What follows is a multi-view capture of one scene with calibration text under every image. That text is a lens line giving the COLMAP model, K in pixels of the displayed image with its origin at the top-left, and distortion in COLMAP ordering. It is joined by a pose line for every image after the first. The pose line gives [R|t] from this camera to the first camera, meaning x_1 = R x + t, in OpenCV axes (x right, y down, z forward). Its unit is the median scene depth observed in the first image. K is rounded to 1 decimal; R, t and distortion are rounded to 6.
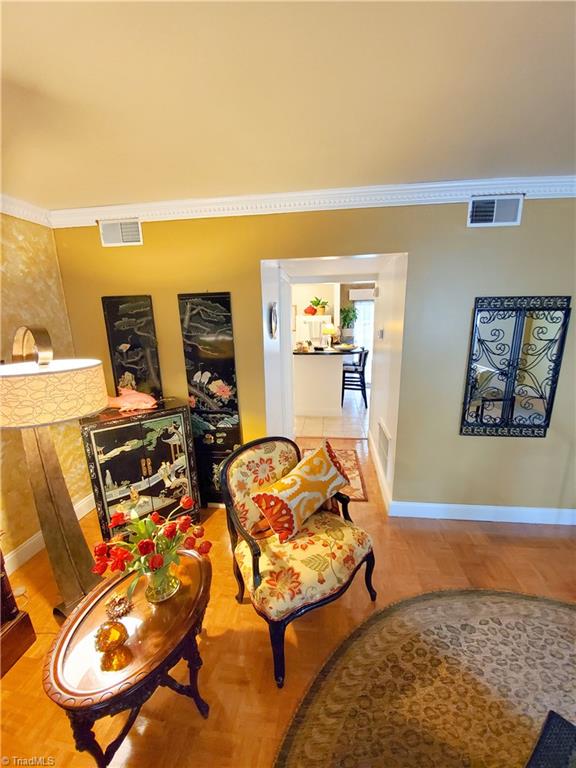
lens RADIAL K [[303.0, 0, 292.1], [0, 303.0, 387.8], [0, 0, 1]] dist [0.012636, -0.017960]
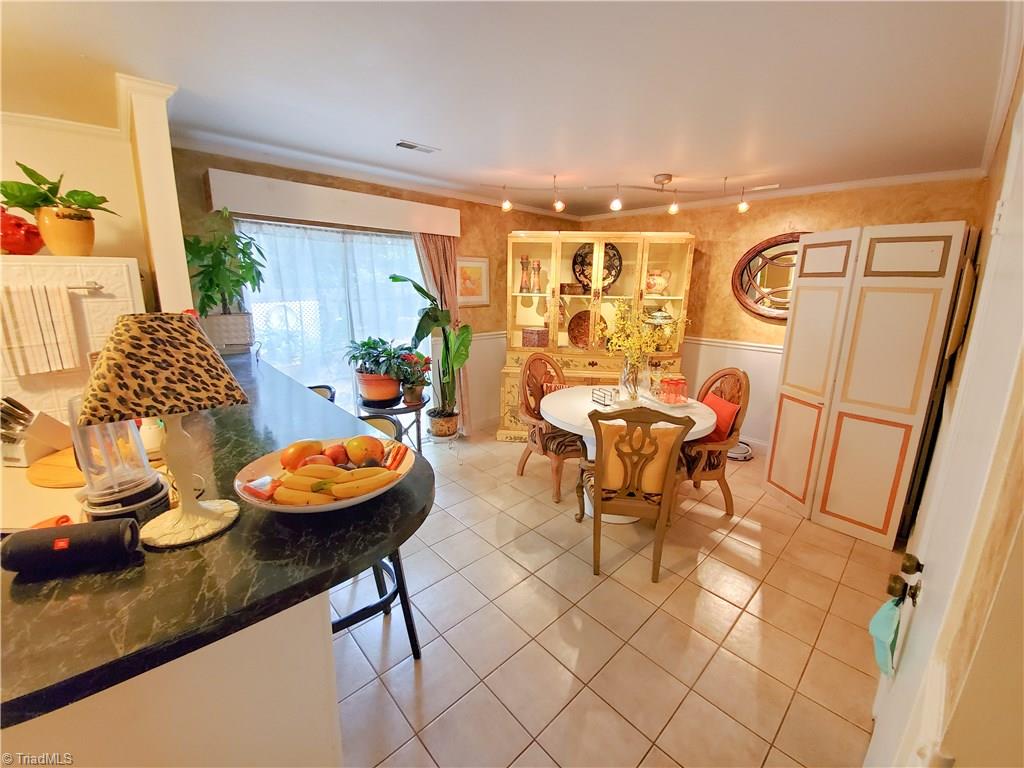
lens RADIAL K [[404.1, 0, 519.9], [0, 404.1, 373.4], [0, 0, 1]] dist [0.012636, -0.017960]
pose [[0.644626, -0.133031, 0.752835, 0.077044], [0.132473, 0.989284, 0.061381, -0.137858], [-0.752933, 0.060163, 0.655341, 0.599510]]
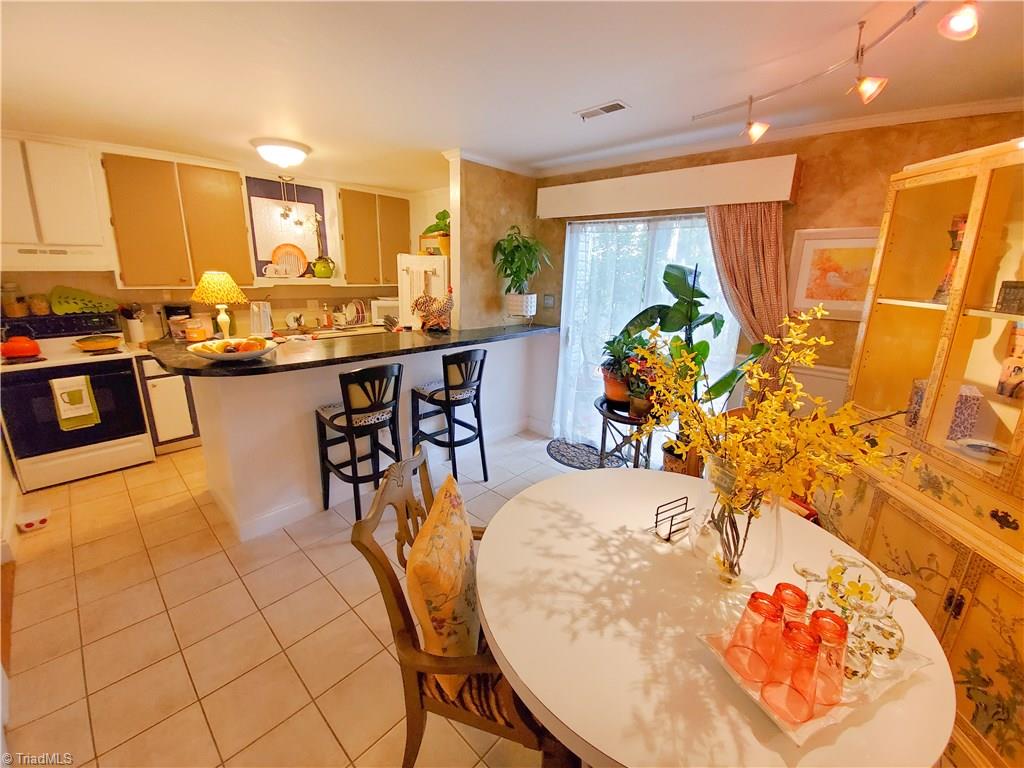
lens RADIAL K [[404.1, 0, 519.9], [0, 404.1, 373.4], [0, 0, 1]] dist [0.012636, -0.017960]
pose [[0.811739, 0.186559, -0.553422, 0.477541], [-0.168731, 0.982112, 0.083584, -0.147226], [0.559116, 0.025531, 0.828696, 0.611619]]
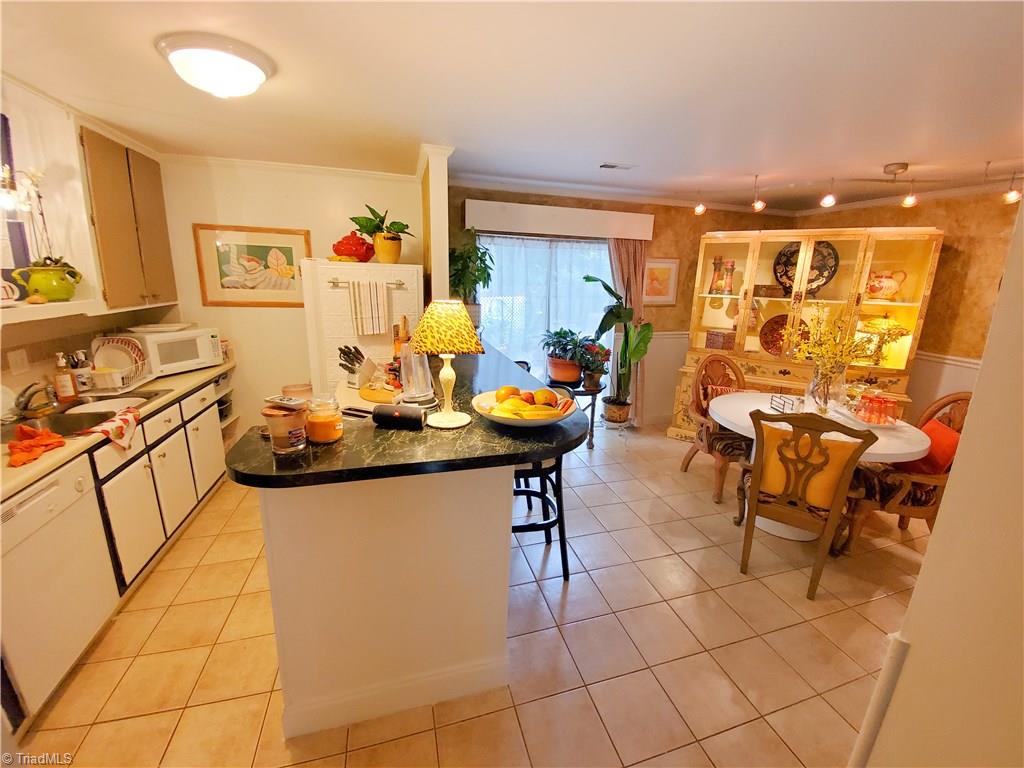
lens RADIAL K [[404.1, 0, 519.9], [0, 404.1, 373.4], [0, 0, 1]] dist [0.012636, -0.017960]
pose [[0.920284, -0.044599, 0.388701, 0.050739], [0.037732, 0.998968, 0.025286, -0.127499], [-0.389428, -0.008604, 0.921017, 0.543015]]
